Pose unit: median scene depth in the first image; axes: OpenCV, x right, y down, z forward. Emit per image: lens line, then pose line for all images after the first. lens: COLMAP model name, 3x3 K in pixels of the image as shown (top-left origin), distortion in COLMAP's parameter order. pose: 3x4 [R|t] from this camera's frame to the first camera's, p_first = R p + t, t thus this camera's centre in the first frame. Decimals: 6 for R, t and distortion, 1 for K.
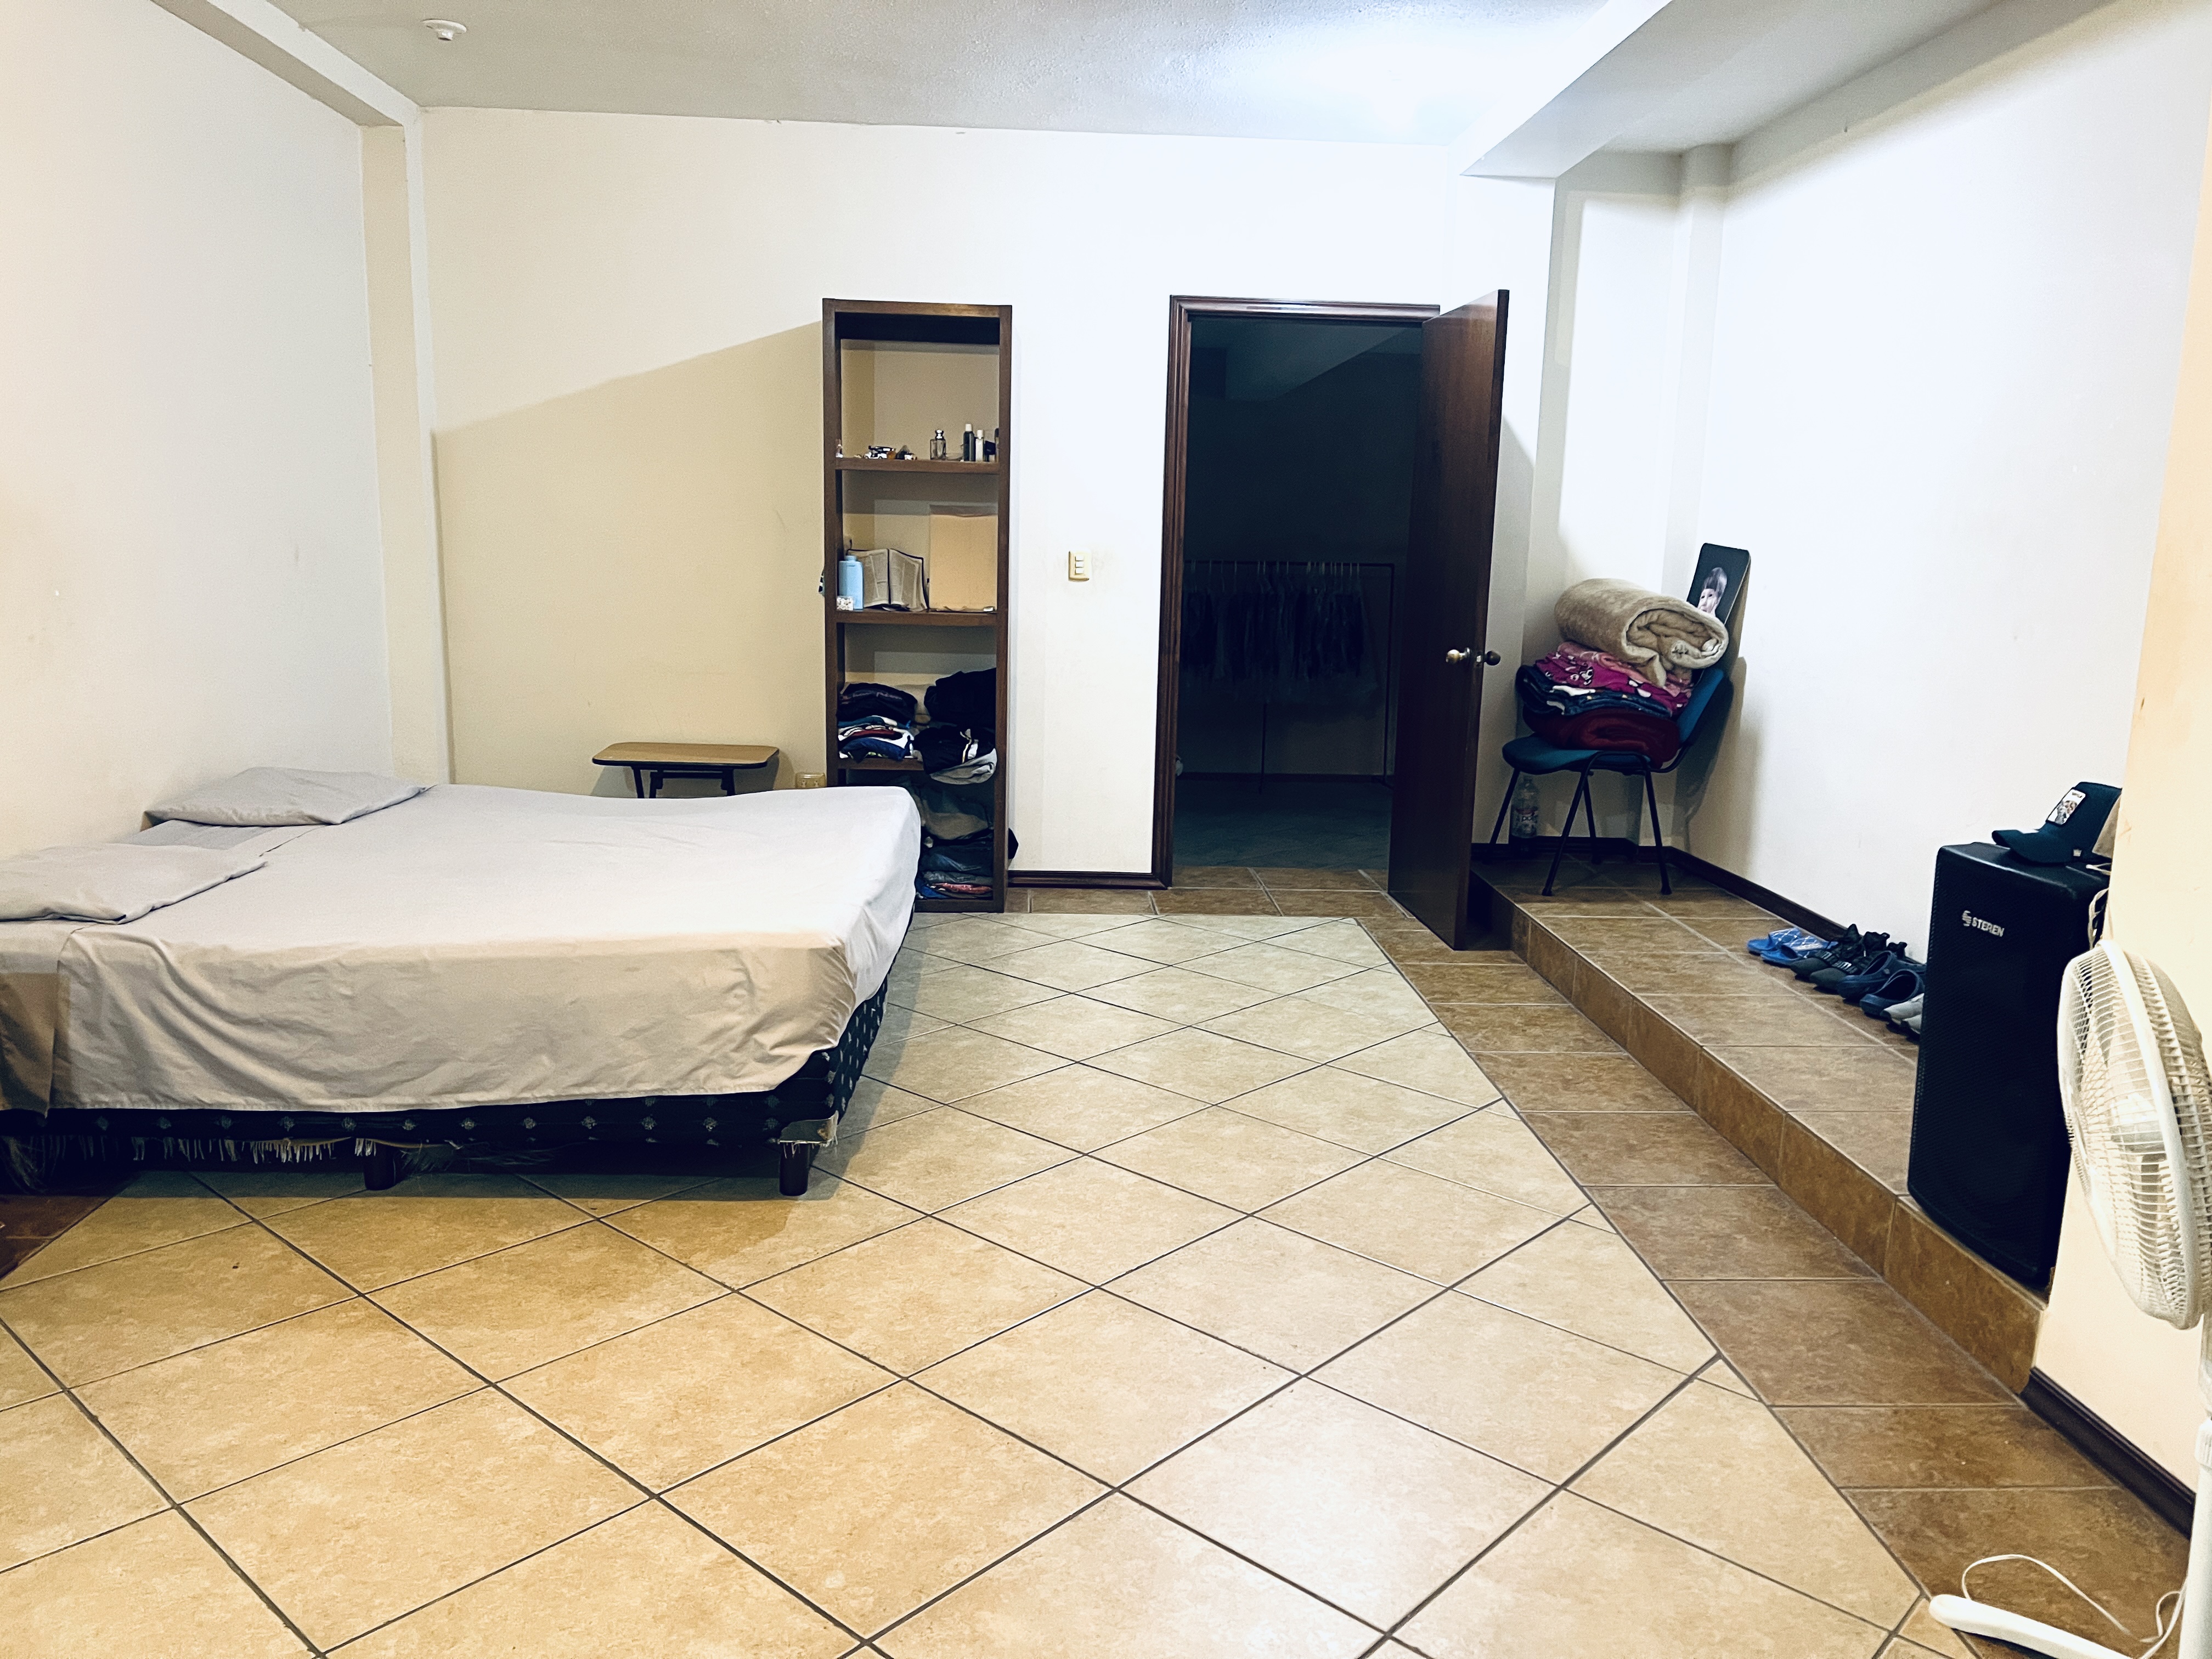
lens RADIAL K [[1663.1, 0, 1106.6], [0, 1663.1, 830.2], [0, 0, 1]] dist [0.007705, 0.002681]
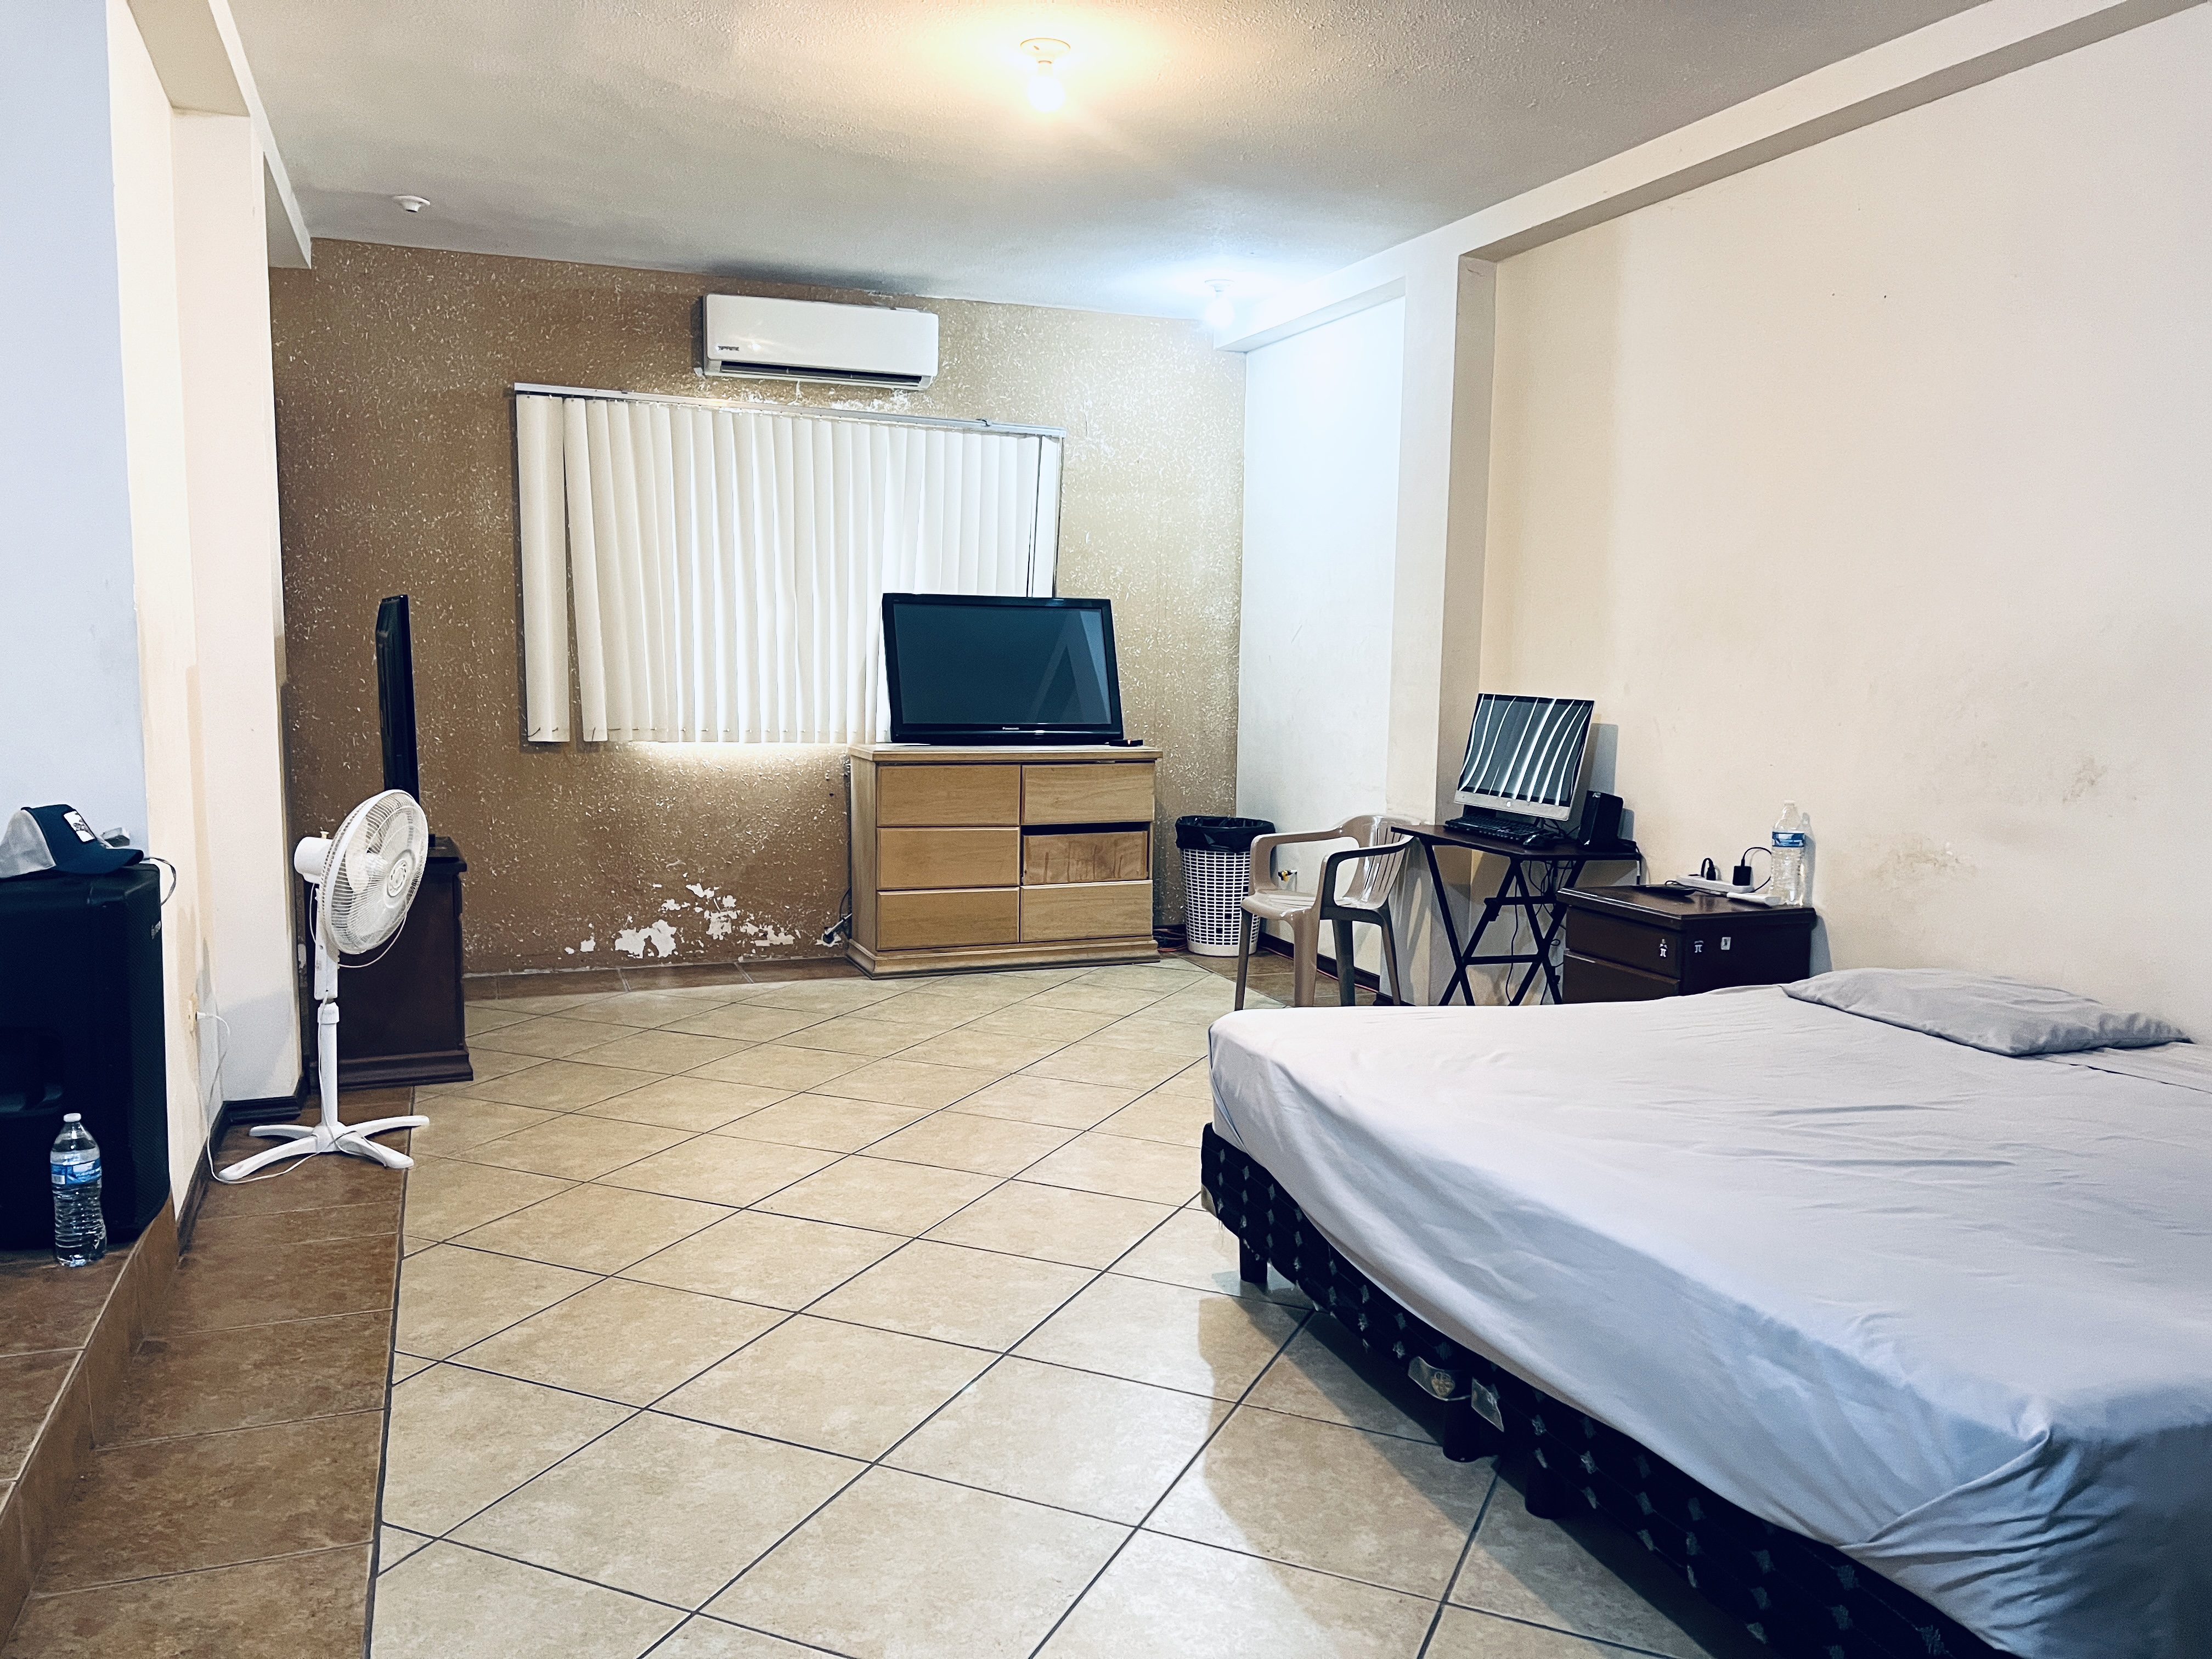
lens RADIAL K [[1663.1, 0, 1104.7], [0, 1663.1, 833.5], [0, 0, 1]] dist [0.007705, 0.002681]
pose [[-0.947796, -0.001860, -0.318871, 0.212378], [-0.091085, 0.959899, 0.265136, -0.290478], [0.305591, 0.280339, -0.909958, 1.742263]]
